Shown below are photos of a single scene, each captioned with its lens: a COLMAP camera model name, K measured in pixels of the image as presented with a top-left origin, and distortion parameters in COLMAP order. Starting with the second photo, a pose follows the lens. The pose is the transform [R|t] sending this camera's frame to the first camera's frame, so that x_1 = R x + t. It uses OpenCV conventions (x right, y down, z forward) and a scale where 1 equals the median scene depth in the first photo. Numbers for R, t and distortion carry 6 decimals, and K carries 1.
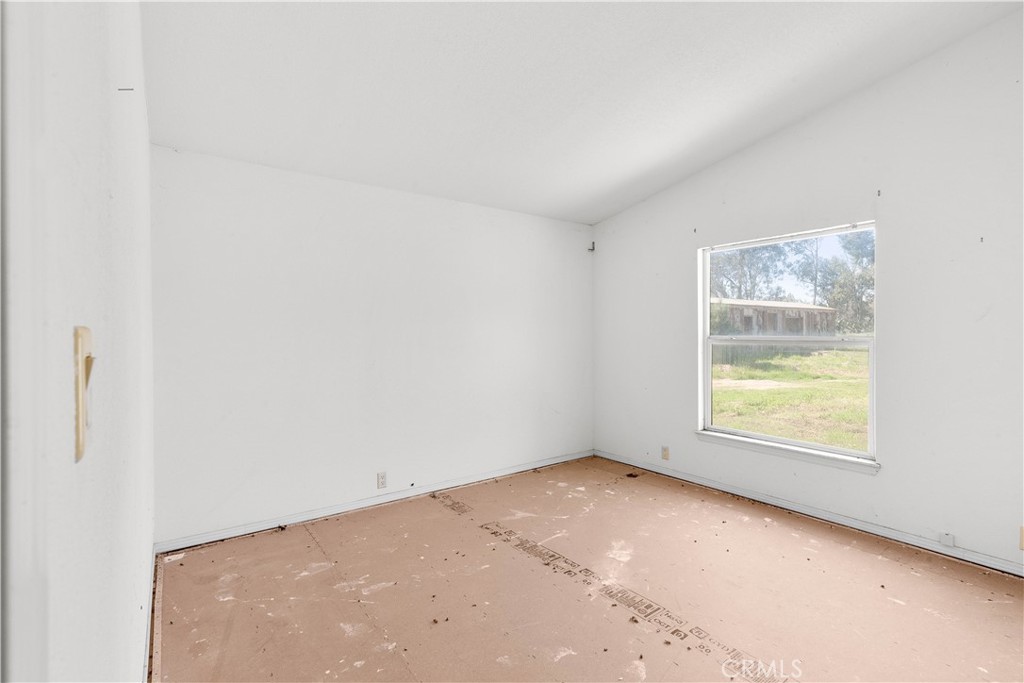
lens RADIAL K [[470.9, 0, 507.9], [0, 470.9, 324.8], [0, 0, 1]] dist [0.020283, -0.008345]
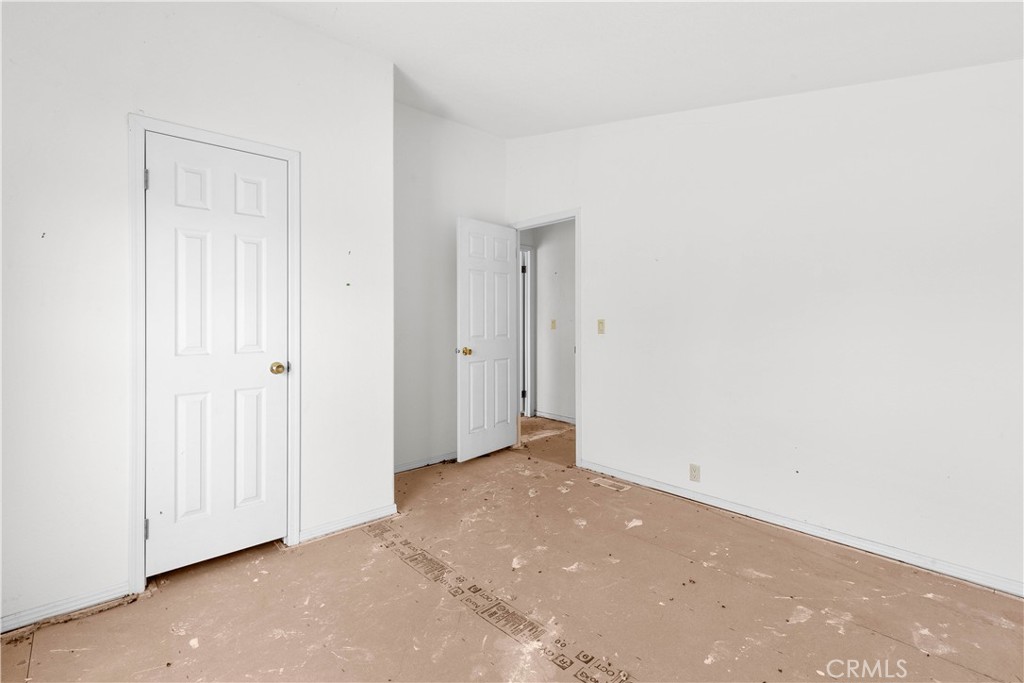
lens RADIAL K [[470.9, 0, 507.9], [0, 470.9, 324.8], [0, 0, 1]] dist [0.020283, -0.008345]
pose [[-0.993796, 0.007670, -0.110950, 0.355345], [0.008646, 0.999928, -0.008319, 0.033396], [0.110878, -0.009226, -0.993791, 1.875804]]
